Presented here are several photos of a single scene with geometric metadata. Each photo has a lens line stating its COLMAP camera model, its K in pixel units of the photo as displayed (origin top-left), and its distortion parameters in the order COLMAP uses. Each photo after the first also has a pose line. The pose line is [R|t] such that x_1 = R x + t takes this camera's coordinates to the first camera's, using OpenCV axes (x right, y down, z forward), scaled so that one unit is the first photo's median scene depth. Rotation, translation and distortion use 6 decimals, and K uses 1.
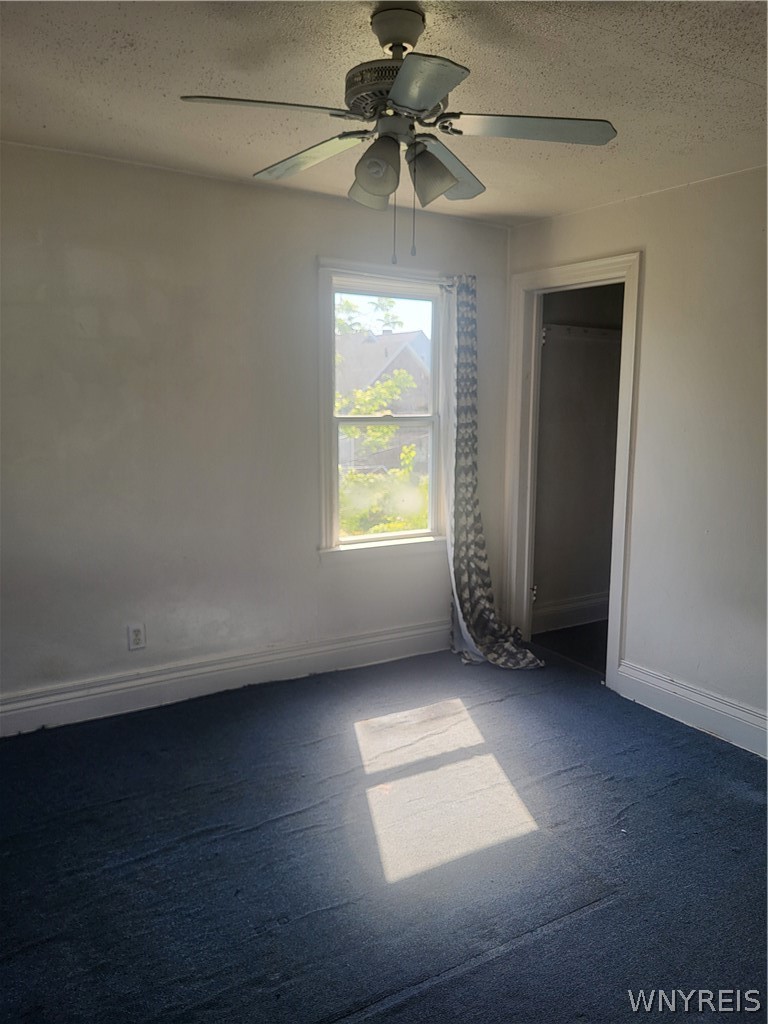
lens RADIAL K [[797.7, 0, 388.1], [0, 797.7, 511.3], [0, 0, 1]] dist [0.036655, -0.036468]
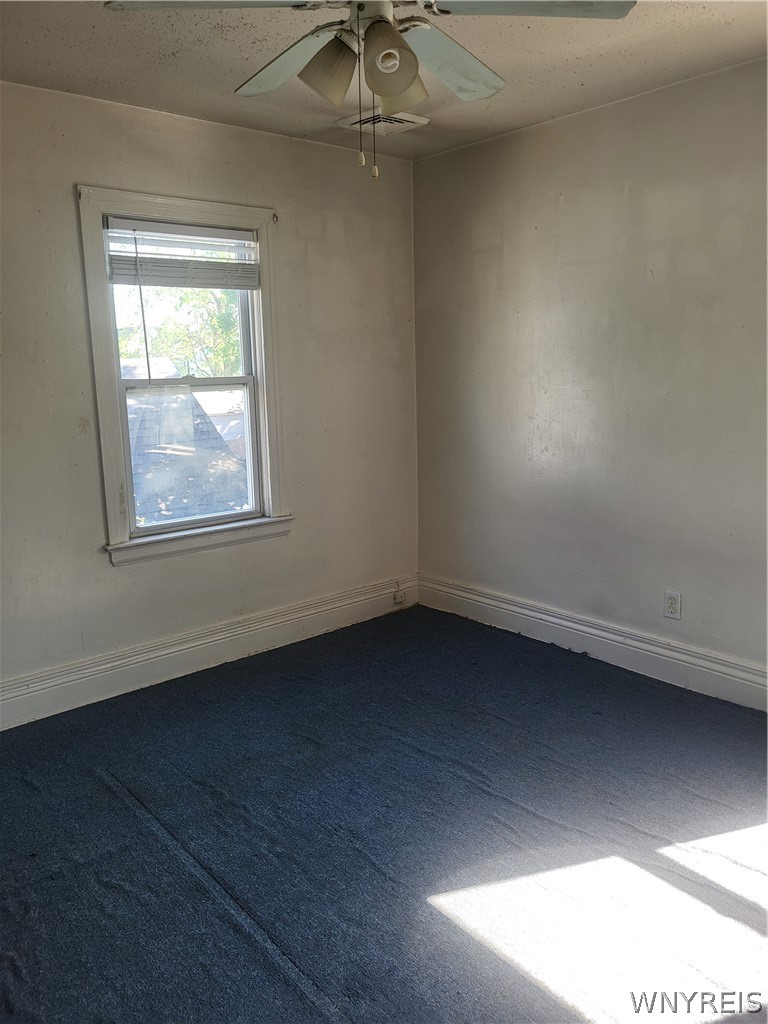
lens RADIAL K [[797.7, 0, 388.1], [0, 797.7, 511.3], [0, 0, 1]] dist [0.036655, -0.036468]
pose [[0.122210, 0.186407, -0.974842, 0.575315], [-0.112921, 0.978438, 0.172938, -0.079755], [0.986060, 0.088945, 0.140625, 0.573853]]
